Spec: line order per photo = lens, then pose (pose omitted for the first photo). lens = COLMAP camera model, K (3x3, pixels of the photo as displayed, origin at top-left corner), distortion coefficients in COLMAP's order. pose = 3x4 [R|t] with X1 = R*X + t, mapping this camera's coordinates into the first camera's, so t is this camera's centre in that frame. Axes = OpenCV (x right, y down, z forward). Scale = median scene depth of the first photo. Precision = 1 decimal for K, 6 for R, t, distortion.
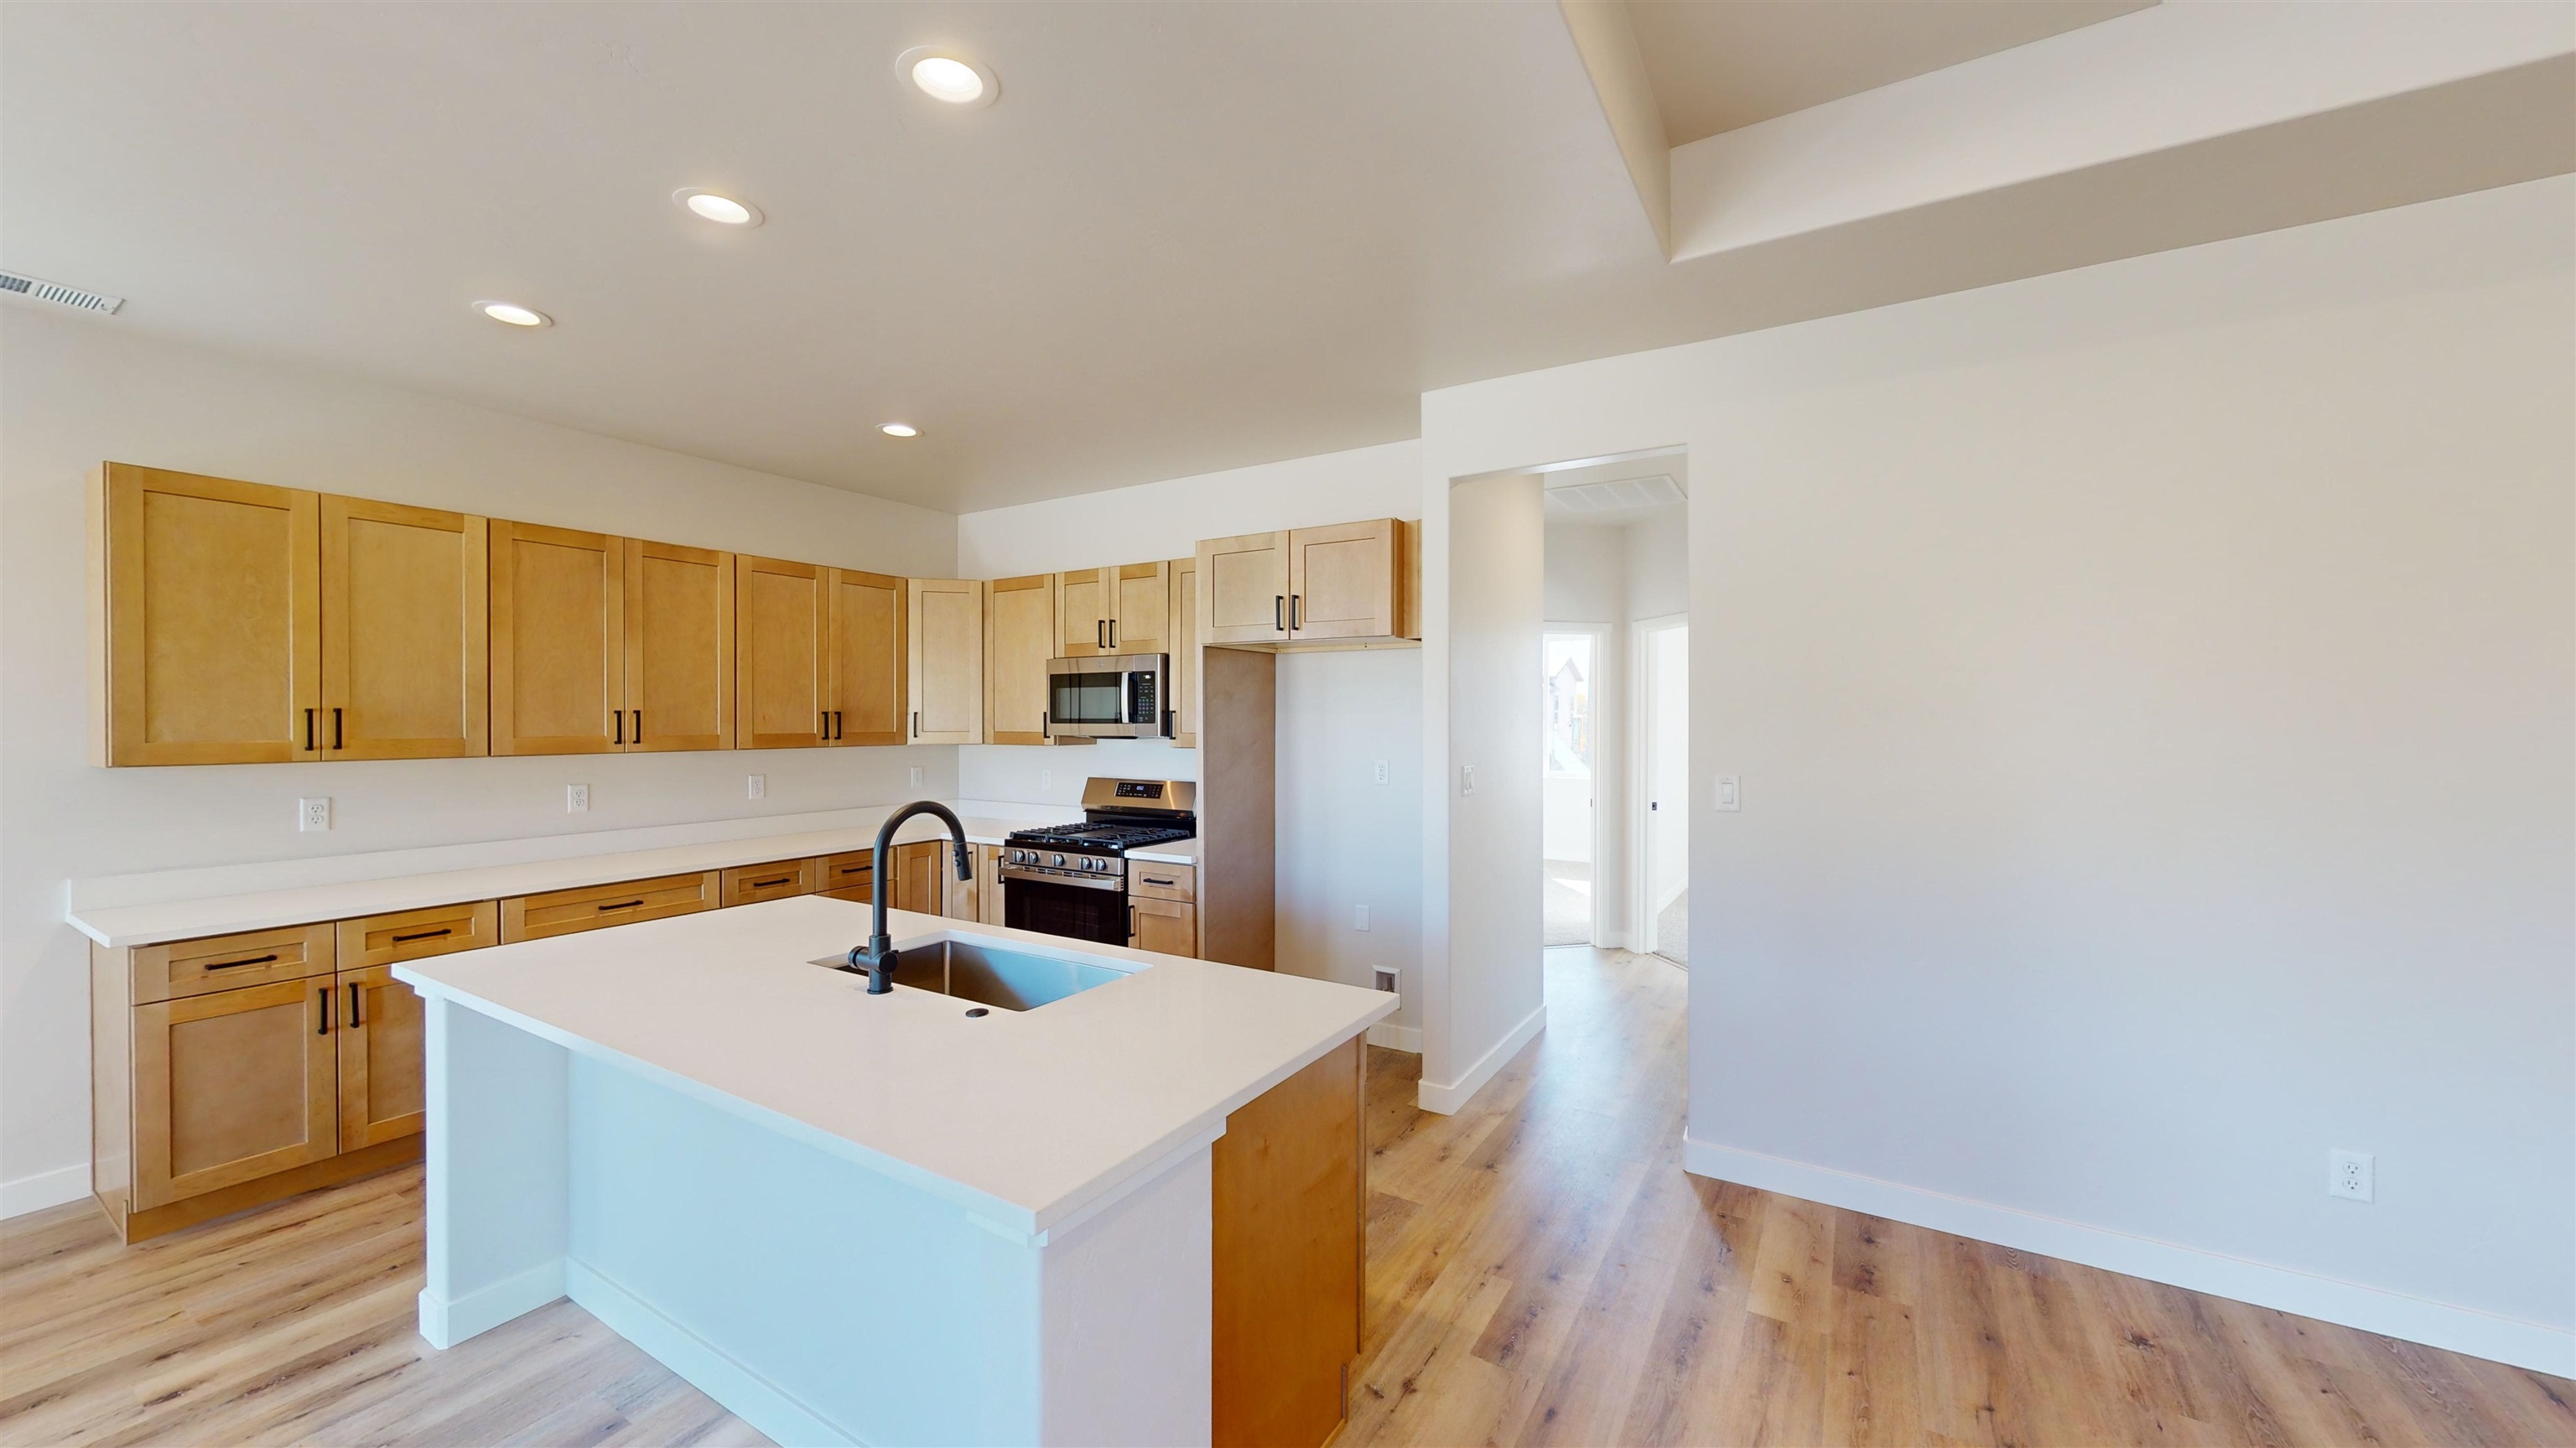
lens RADIAL K [[943.7, 0, 1287.3], [0, 943.7, 727.4], [0, 0, 1]] dist [-0.000012, 0.000025]
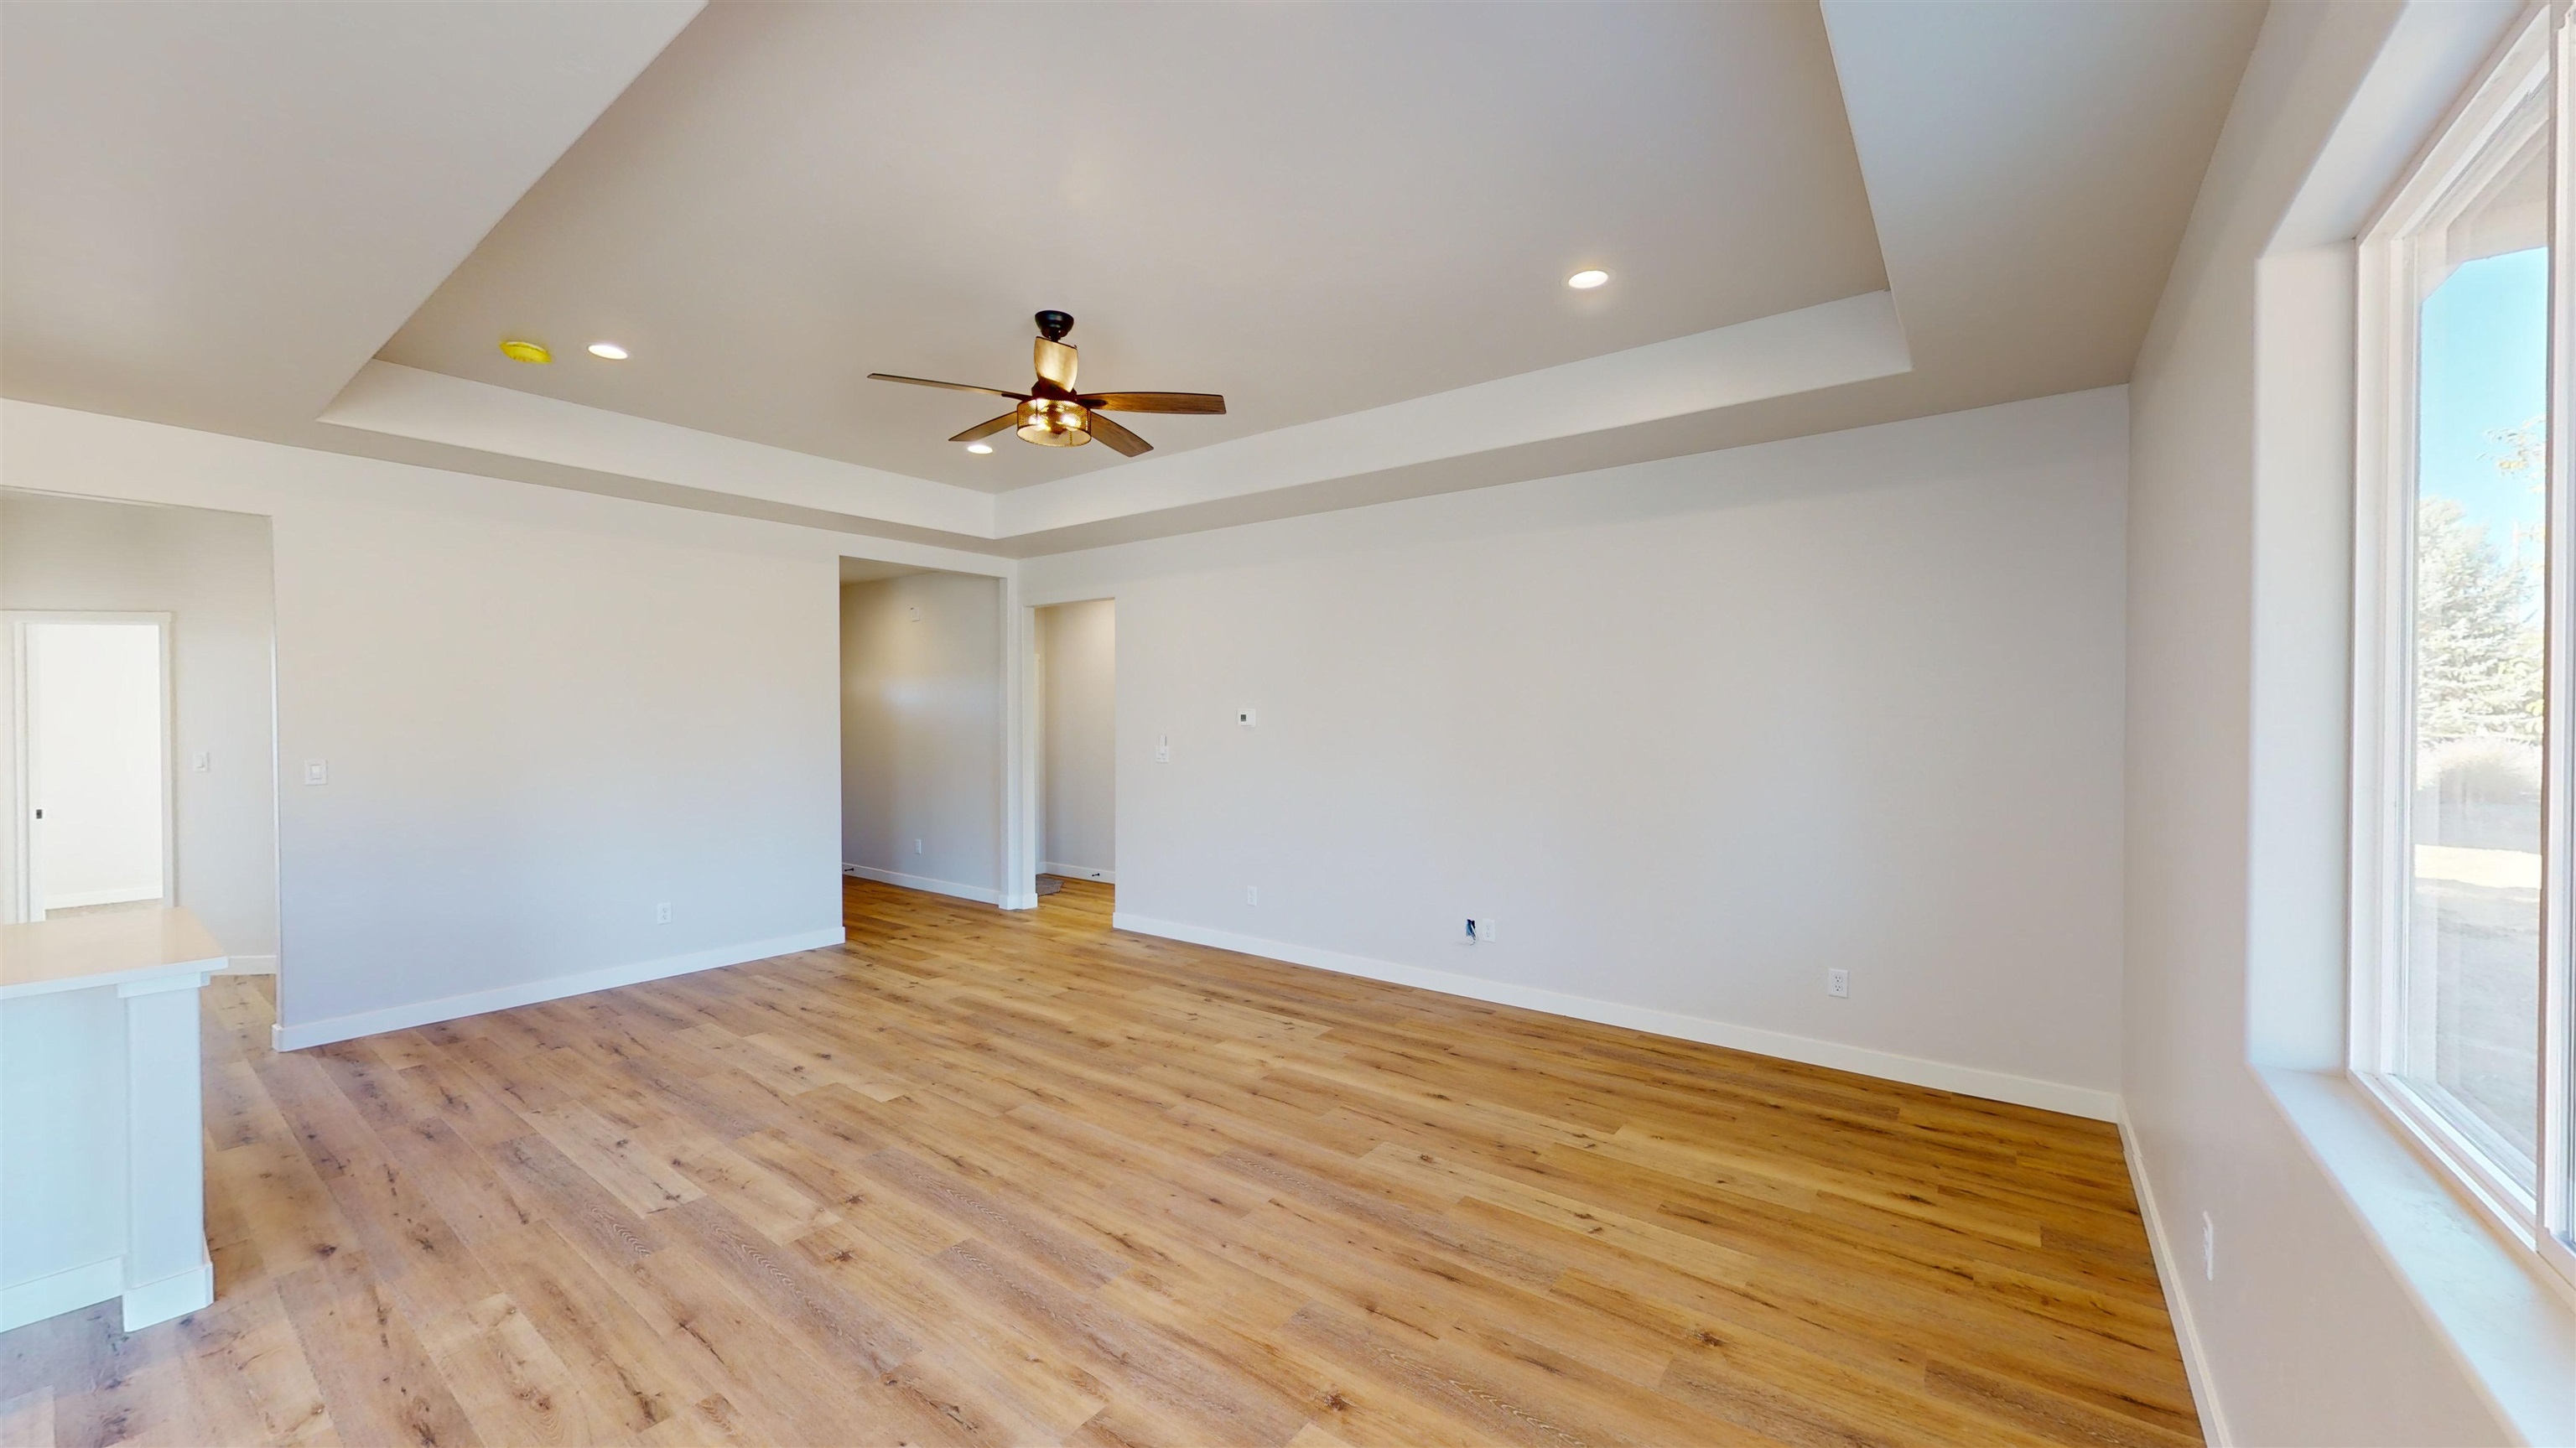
lens RADIAL K [[943.7, 0, 1288.9], [0, 943.7, 730.5], [0, 0, 1]] dist [-0.000012, 0.000025]
pose [[0.094427, -0.016287, 0.995399, -0.724990], [0.008332, 0.999844, 0.015570, -0.002129], [-0.995497, 0.006823, 0.094548, -0.530363]]
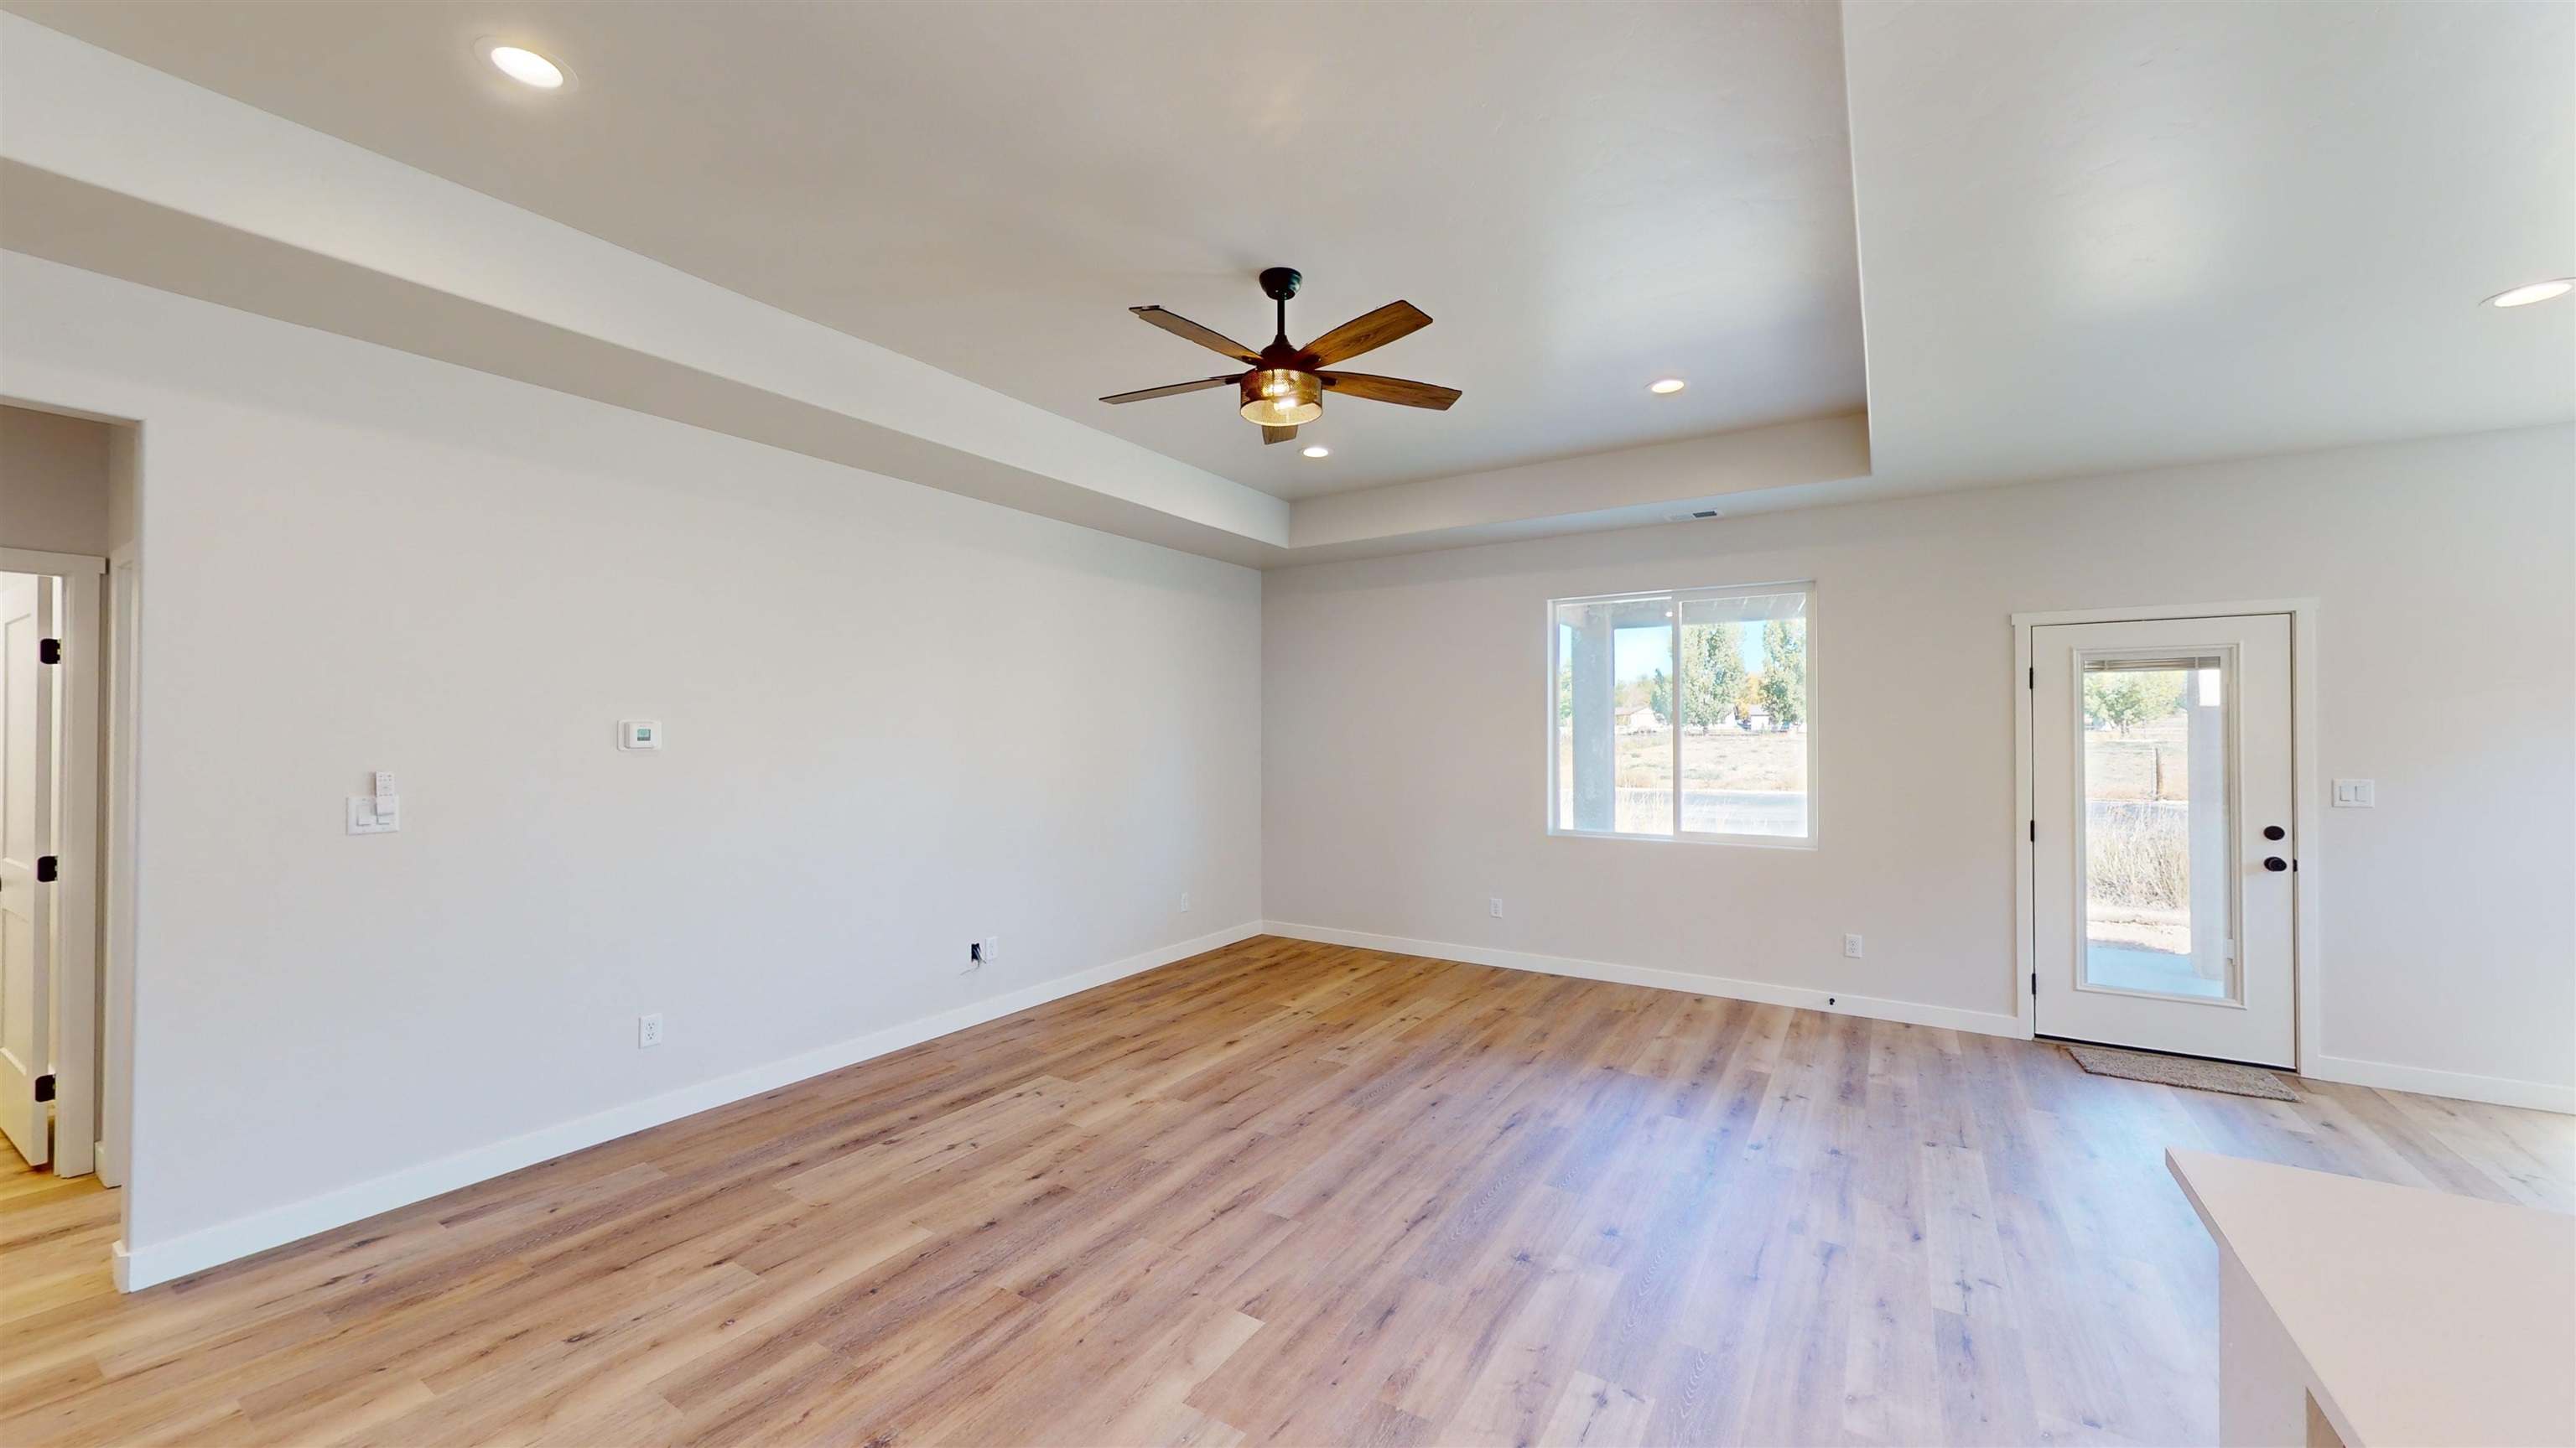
lens RADIAL K [[943.7, 0, 1287.3], [0, 943.7, 727.1], [0, 0, 1]] dist [-0.000012, 0.000025]
pose [[-0.999778, 0.000355, 0.021055, 0.283116], [0.000384, 0.999999, 0.001389, -0.008860], [-0.021055, 0.001396, -0.999777, 0.760224]]
